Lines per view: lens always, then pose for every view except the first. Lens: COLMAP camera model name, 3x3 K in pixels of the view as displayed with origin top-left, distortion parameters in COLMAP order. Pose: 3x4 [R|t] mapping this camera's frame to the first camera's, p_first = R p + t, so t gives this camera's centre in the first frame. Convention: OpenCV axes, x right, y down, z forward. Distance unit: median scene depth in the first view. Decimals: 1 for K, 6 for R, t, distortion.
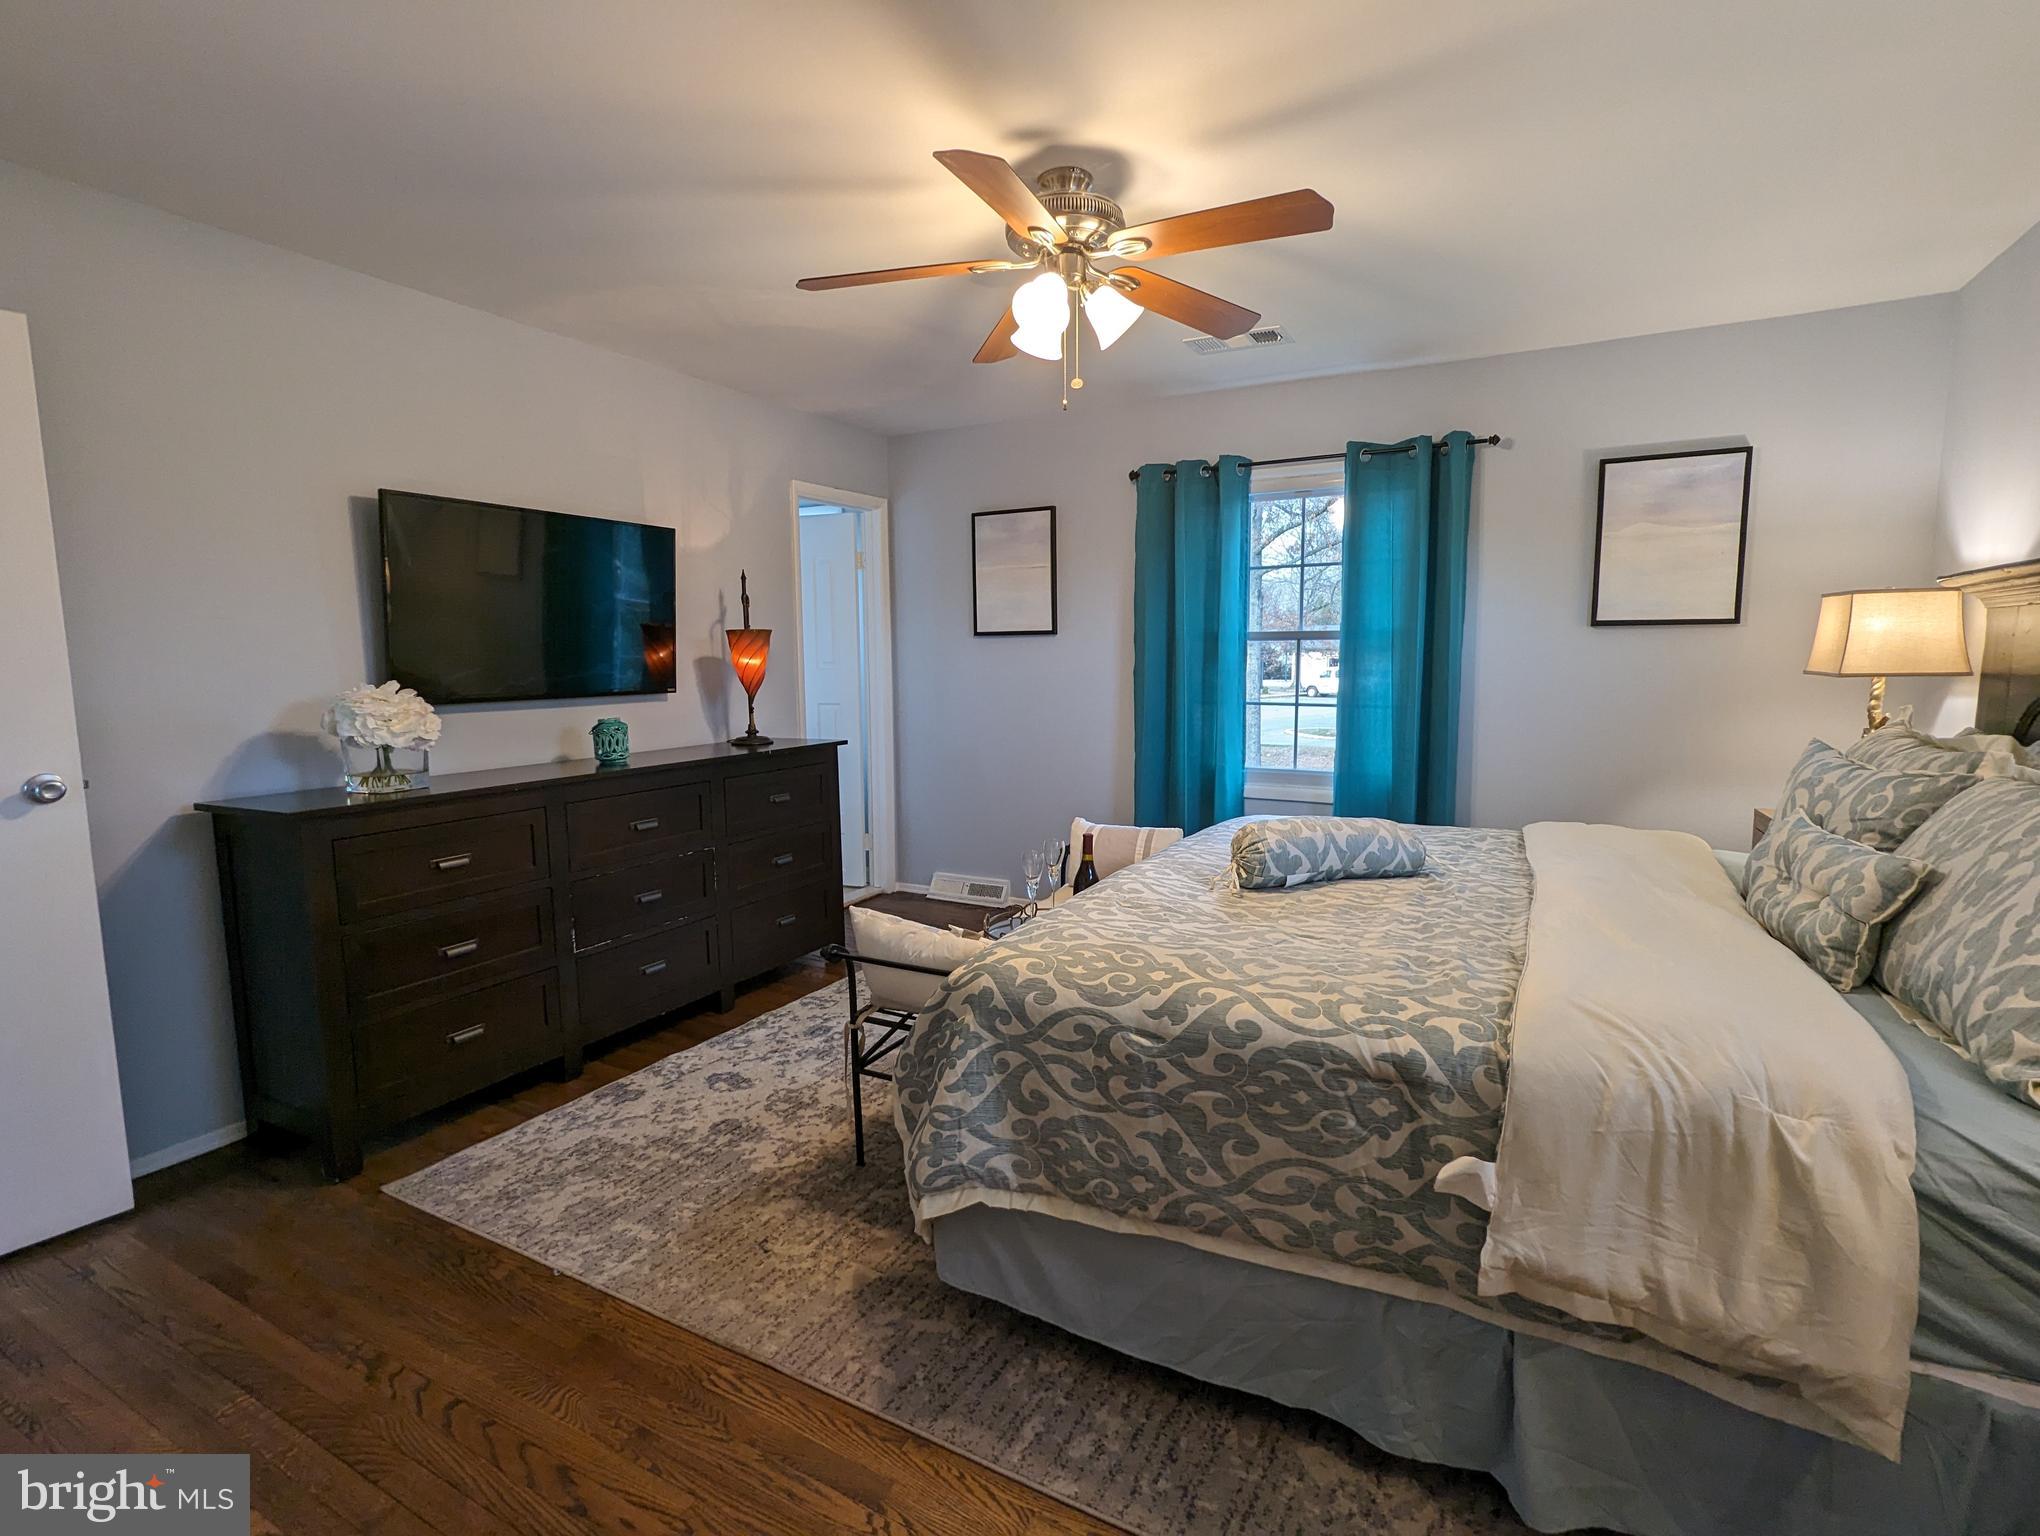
lens RADIAL K [[981.6, 0, 1020.0], [0, 981.6, 768.0], [0, 0, 1]] dist [0.001534, 0.000250]
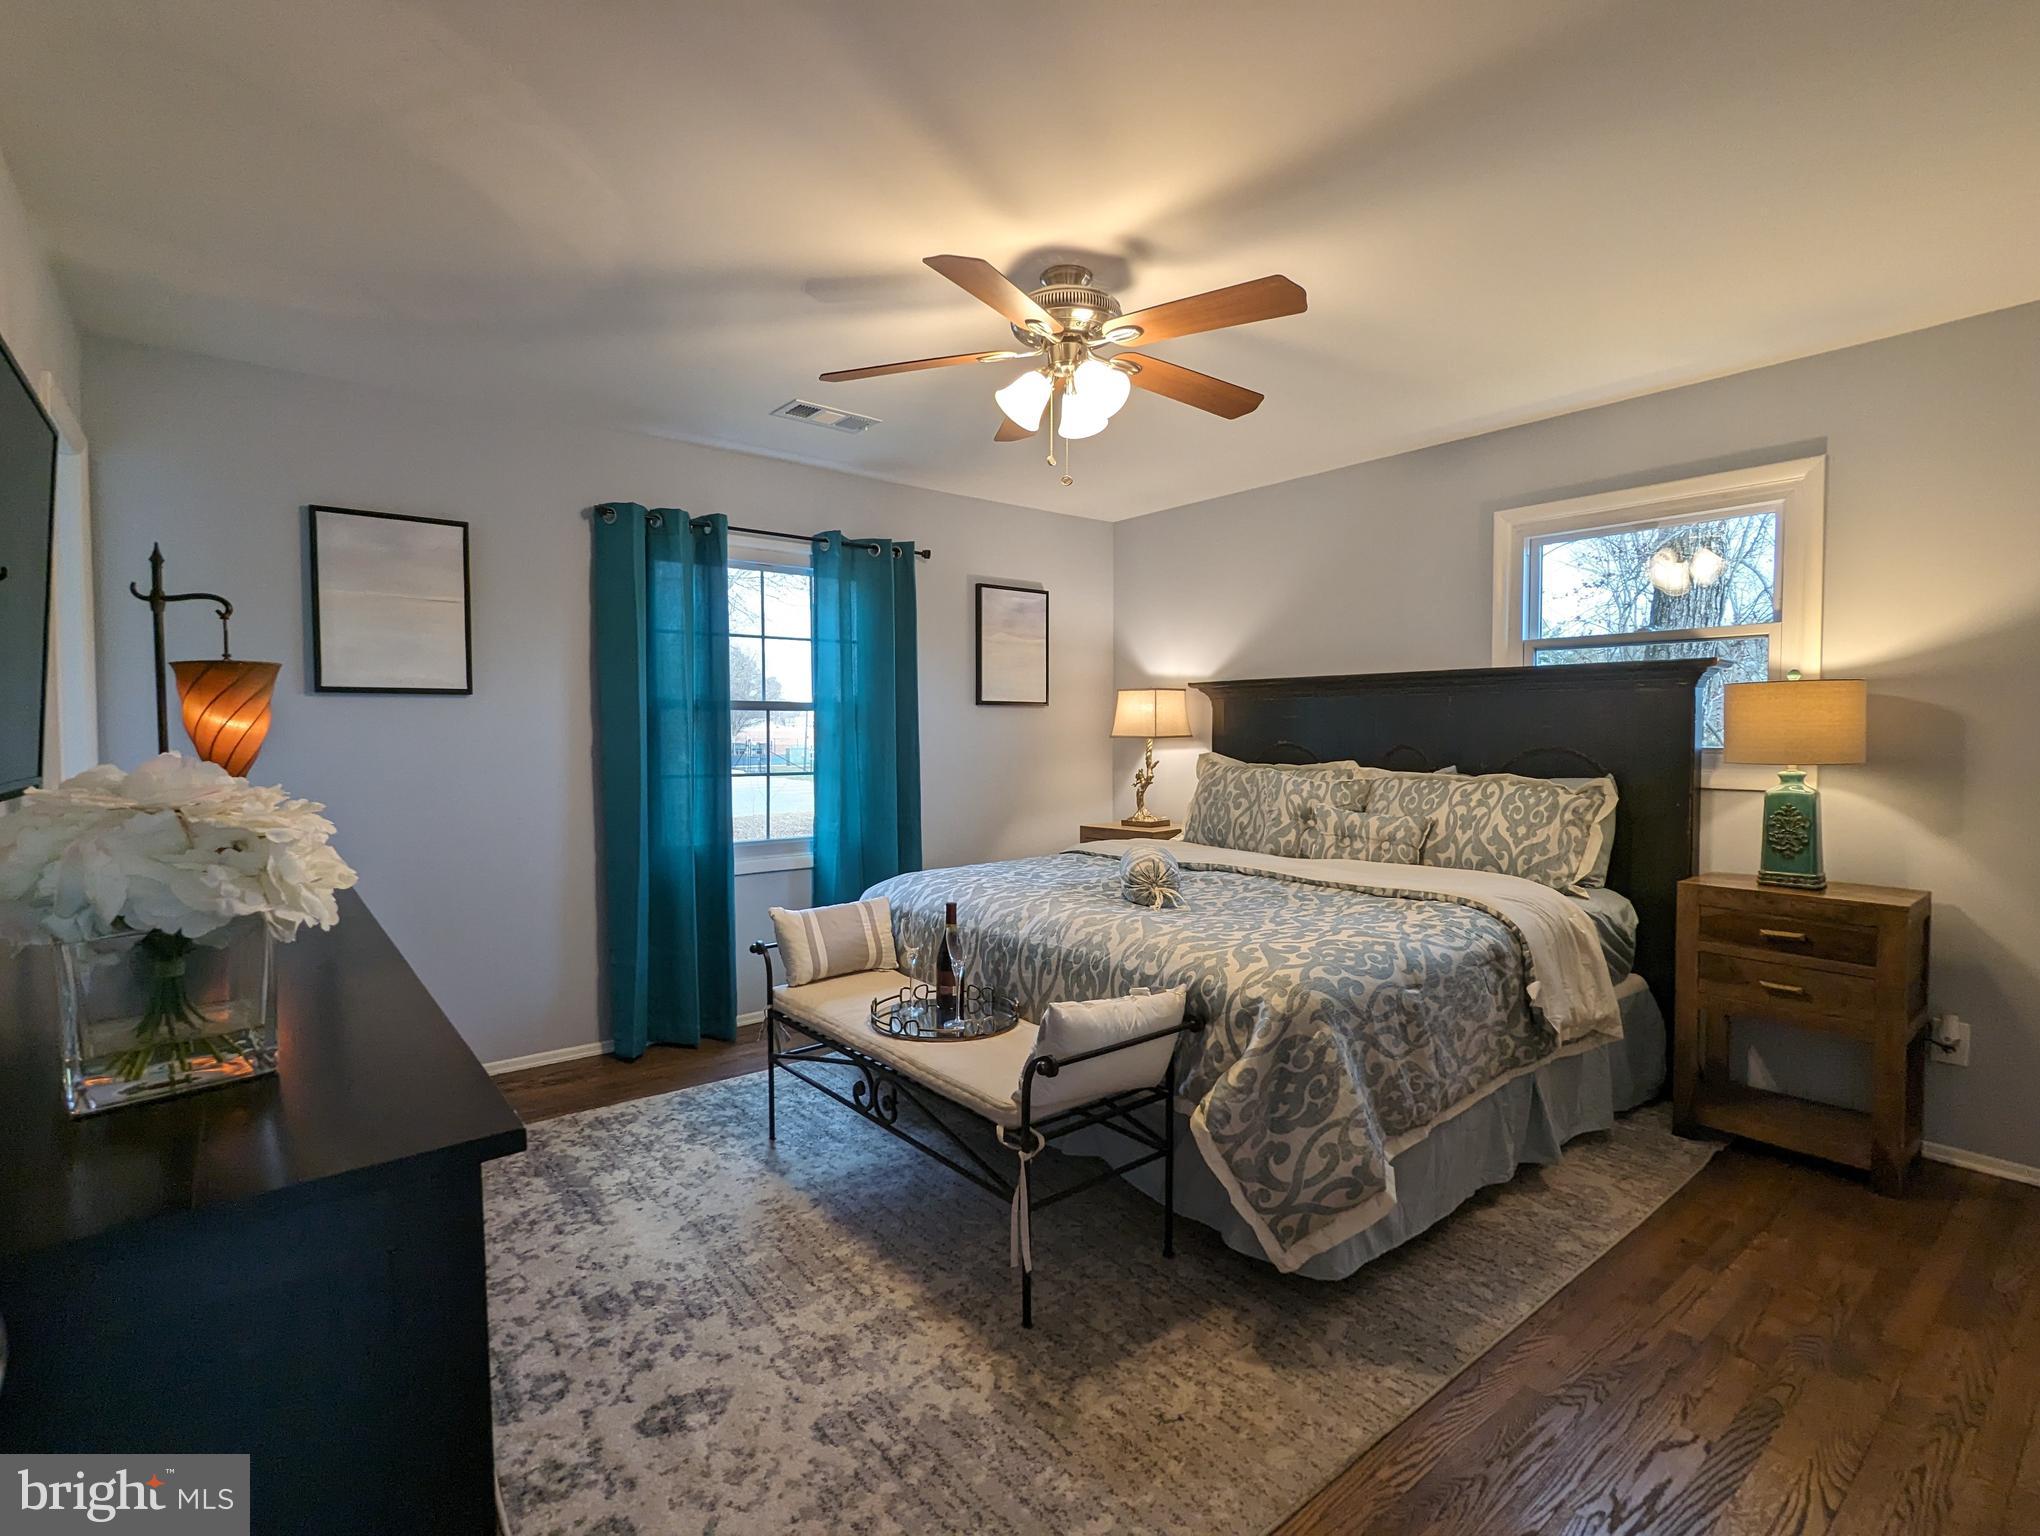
lens RADIAL K [[979.6, 0, 1020.0], [0, 979.6, 768.0], [0, 0, 1]] dist [0.000541, 0.000221]
pose [[0.375670, -0.029582, 0.926281, -0.832687], [0.107906, 0.994089, -0.012015, -0.047625], [-0.920450, 0.104465, 0.376641, 0.591803]]
